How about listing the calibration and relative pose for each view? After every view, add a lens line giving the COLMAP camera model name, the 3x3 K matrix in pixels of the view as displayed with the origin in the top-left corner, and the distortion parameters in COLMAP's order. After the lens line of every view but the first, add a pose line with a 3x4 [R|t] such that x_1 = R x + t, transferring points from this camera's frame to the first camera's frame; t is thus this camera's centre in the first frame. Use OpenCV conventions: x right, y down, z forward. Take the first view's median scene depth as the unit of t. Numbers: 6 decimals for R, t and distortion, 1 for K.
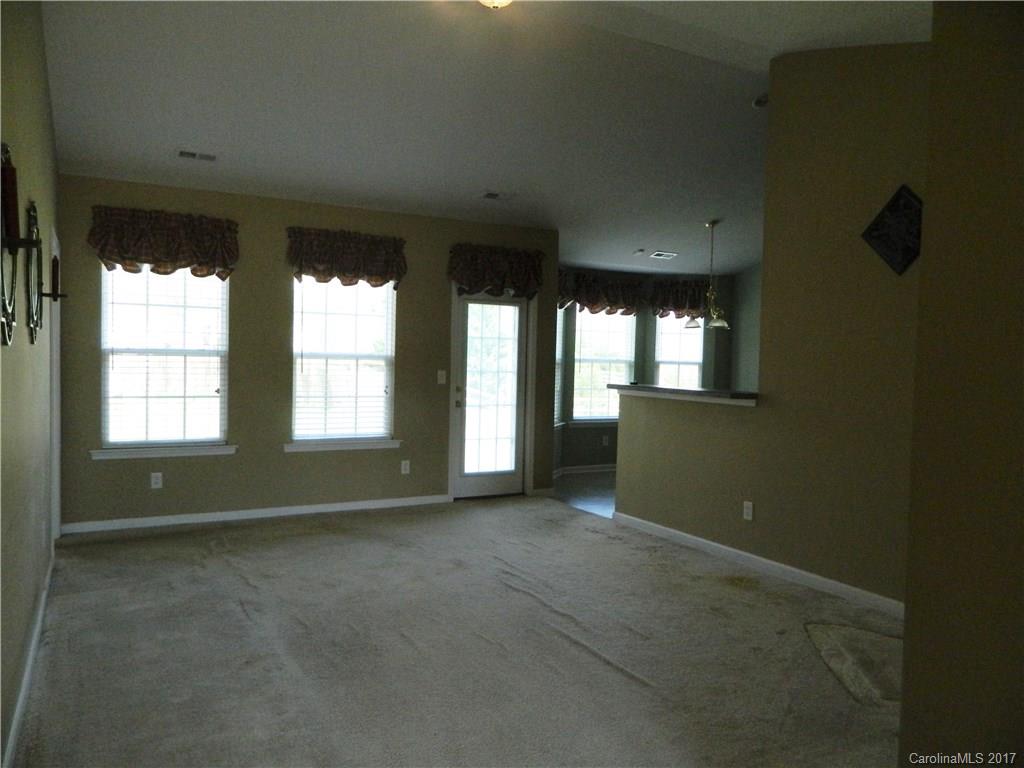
lens RADIAL K [[755.7, 0, 512.8], [0, 755.7, 385.7], [0, 0, 1]] dist [-0.005855, -0.002110]
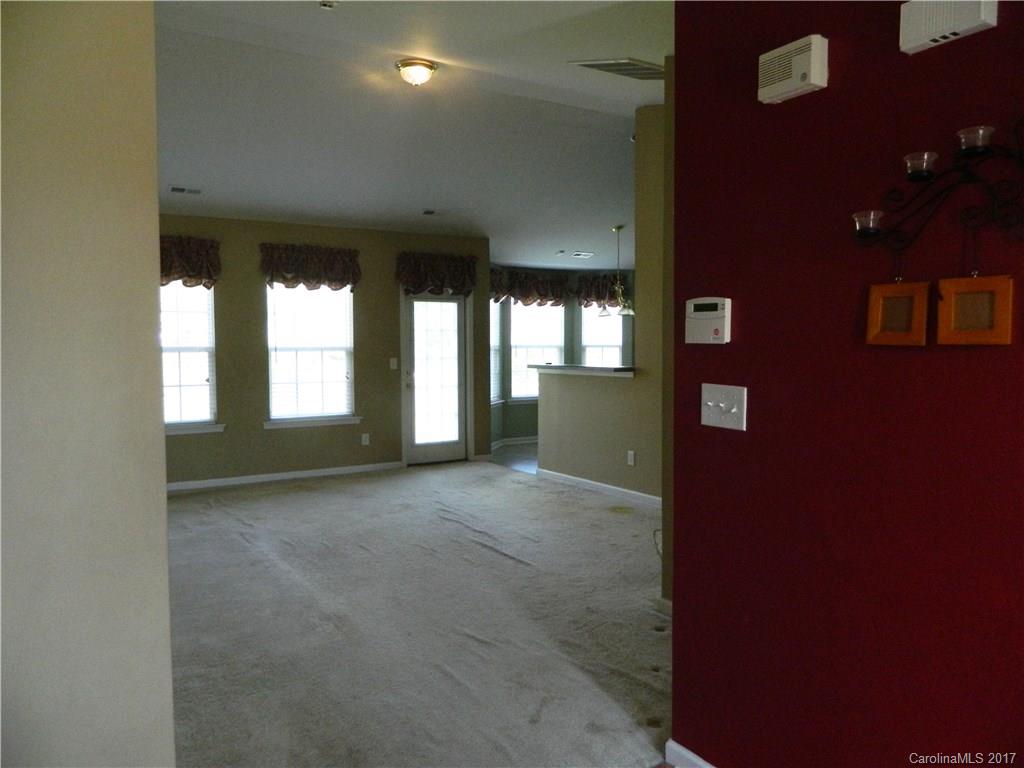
lens RADIAL K [[755.7, 0, 511.0], [0, 755.7, 384.9], [0, 0, 1]] dist [-0.005855, -0.002110]
pose [[0.998644, -0.032859, 0.040384, 0.046441], [0.032301, 0.999374, 0.014401, 0.012164], [-0.040831, -0.013077, 0.999080, -0.225450]]
